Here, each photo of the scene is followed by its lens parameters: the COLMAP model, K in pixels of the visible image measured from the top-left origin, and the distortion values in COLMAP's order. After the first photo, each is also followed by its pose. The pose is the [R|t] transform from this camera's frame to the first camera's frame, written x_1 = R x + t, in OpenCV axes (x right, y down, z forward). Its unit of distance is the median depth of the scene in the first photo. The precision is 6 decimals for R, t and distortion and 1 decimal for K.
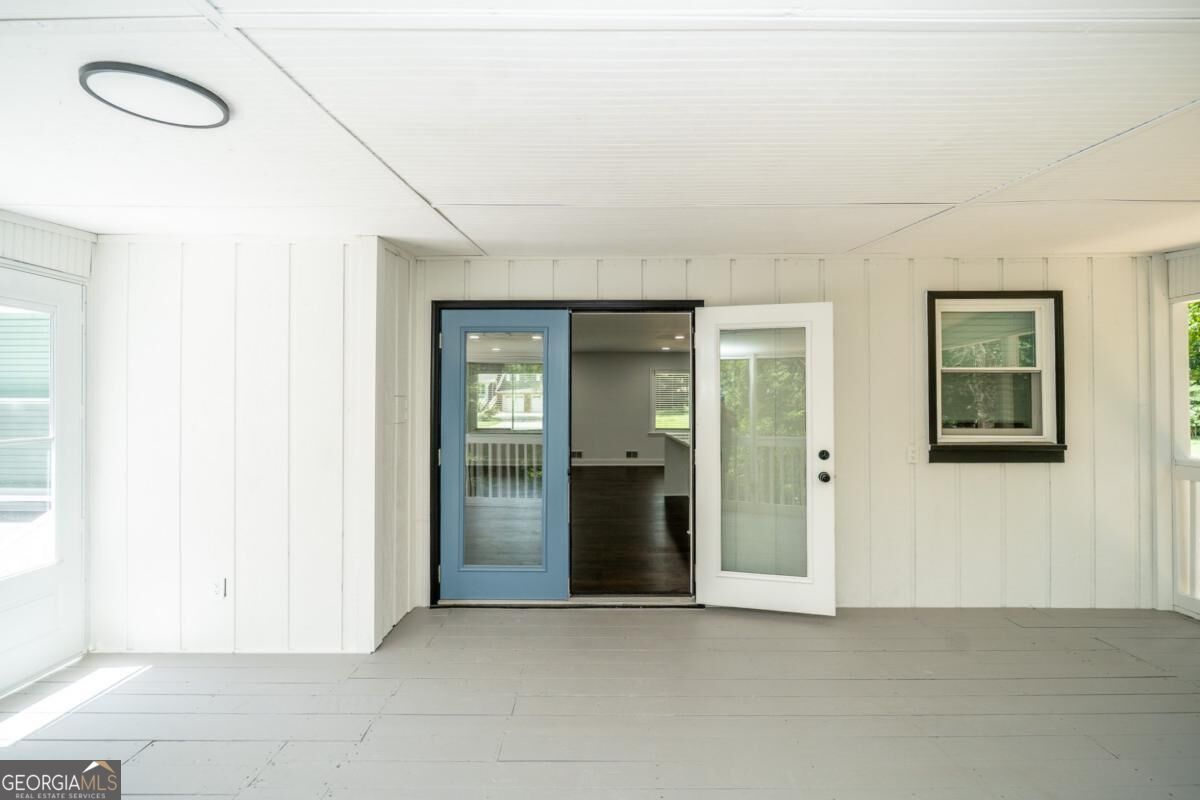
lens RADIAL K [[481.7, 0, 600.5], [0, 481.7, 397.8], [0, 0, 1]] dist [0.001955, -0.000523]
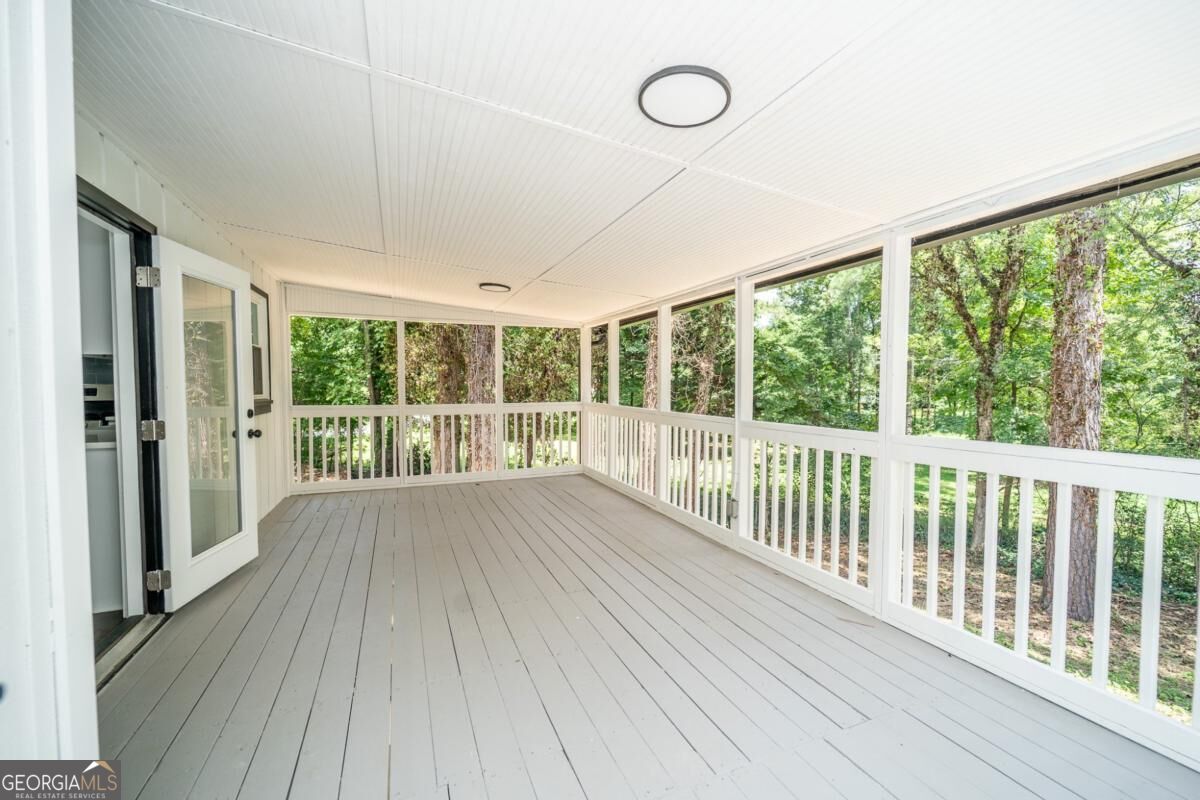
lens RADIAL K [[481.7, 0, 600.5], [0, 481.7, 397.8], [0, 0, 1]] dist [0.001955, -0.000523]
pose [[-0.388764, -0.024237, 0.921018, -0.784082], [-0.010154, 0.999706, 0.022022, 0.048248], [-0.921281, -0.000790, -0.388896, 0.649301]]
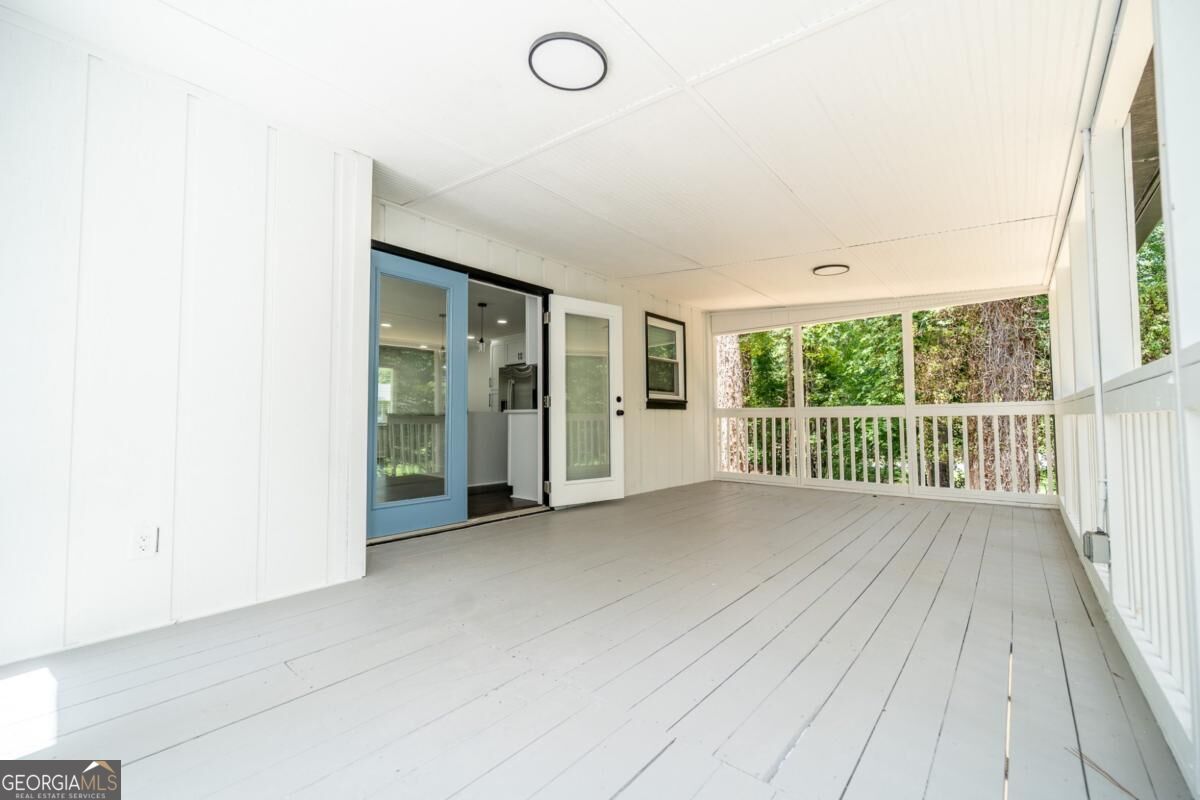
lens RADIAL K [[481.7, 0, 600.5], [0, 481.7, 397.8], [0, 0, 1]] dist [0.001955, -0.000523]
pose [[0.649192, 0.034354, 0.759849, -0.751372], [-0.004652, 0.999140, -0.041199, 0.168517], [-0.760611, 0.023211, 0.648793, -0.002351]]
